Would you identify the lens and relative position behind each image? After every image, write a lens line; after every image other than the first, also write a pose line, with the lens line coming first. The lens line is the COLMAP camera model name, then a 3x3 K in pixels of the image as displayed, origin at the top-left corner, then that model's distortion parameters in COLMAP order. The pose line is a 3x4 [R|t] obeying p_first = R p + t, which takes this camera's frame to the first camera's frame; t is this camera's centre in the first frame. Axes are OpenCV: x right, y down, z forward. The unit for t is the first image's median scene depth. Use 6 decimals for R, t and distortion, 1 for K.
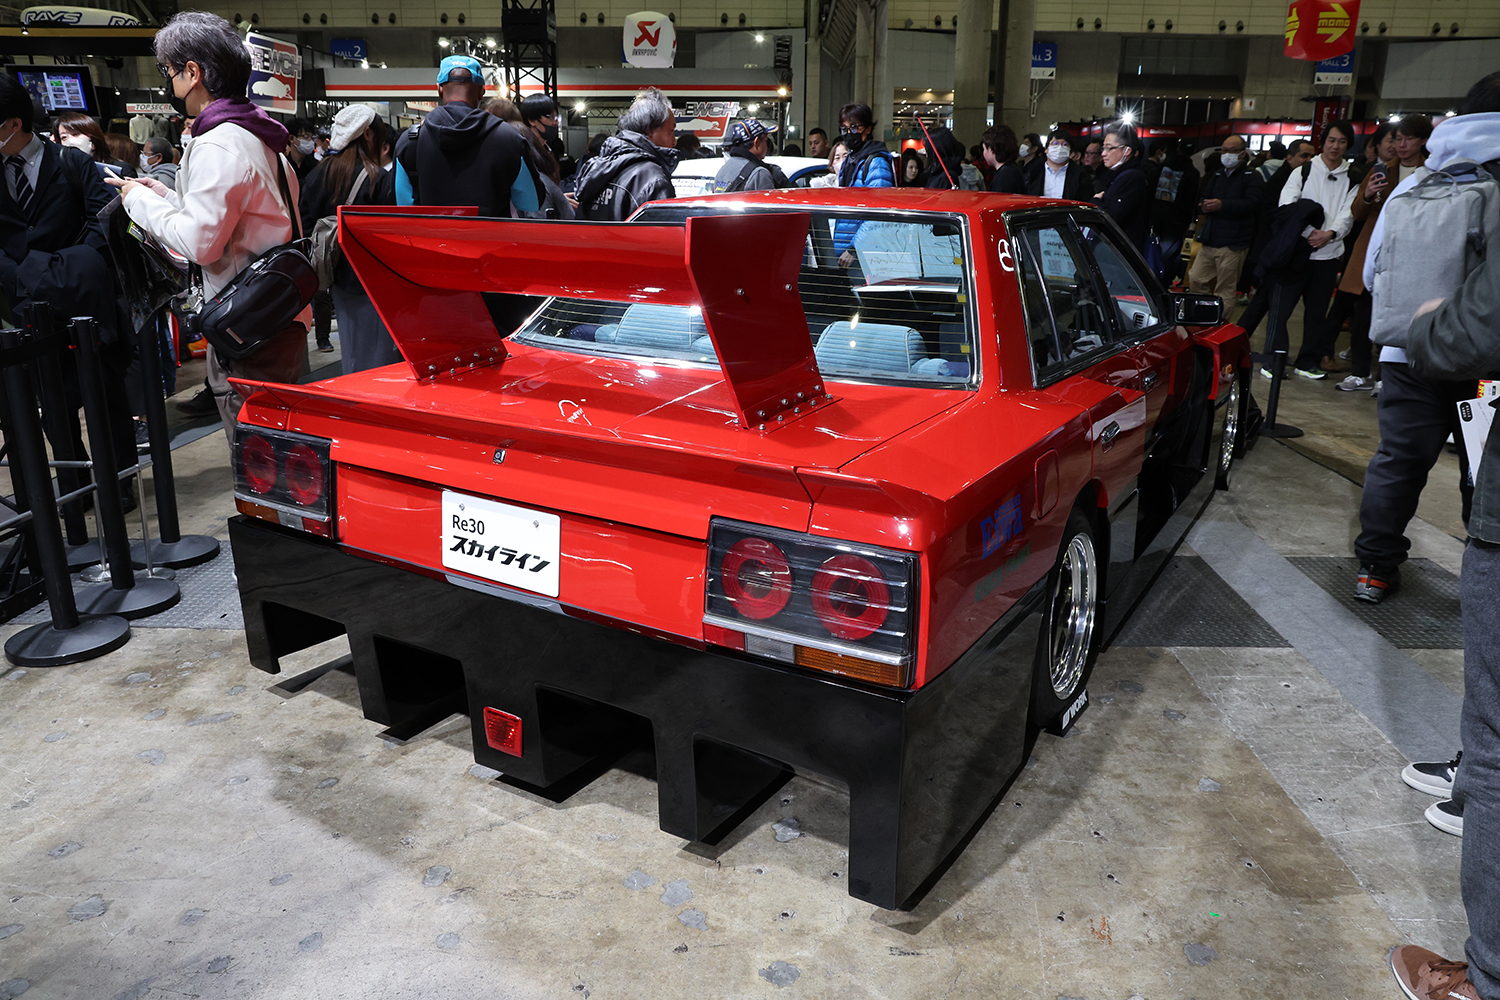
lens RADIAL K [[1048.2, 0, 750.0], [0, 1048.2, 500.0], [0, 0, 1]] dist [-0.092125, 0.068045]
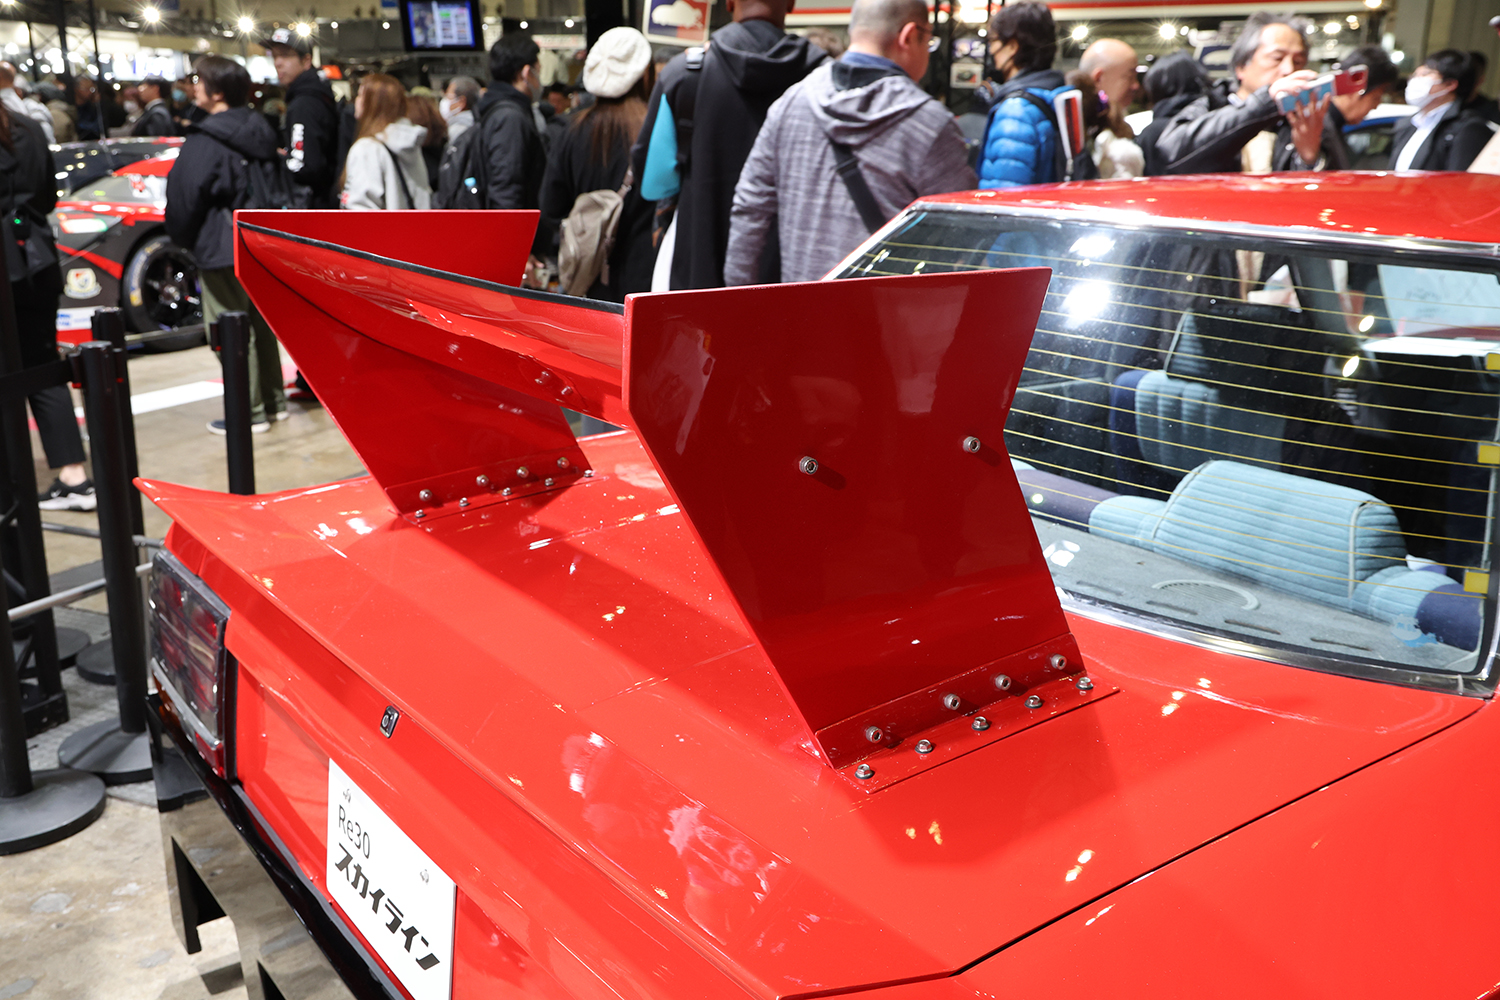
lens RADIAL K [[1381.7, 0, 750.0], [0, 1381.7, 500.0], [0, 0, 1]] dist [0.005849, 0.008615]
pose [[0.928284, 0.093854, -0.359833, 0.129029], [-0.107809, 0.993993, -0.018862, -0.131955], [0.355901, 0.056303, 0.932826, 0.370853]]
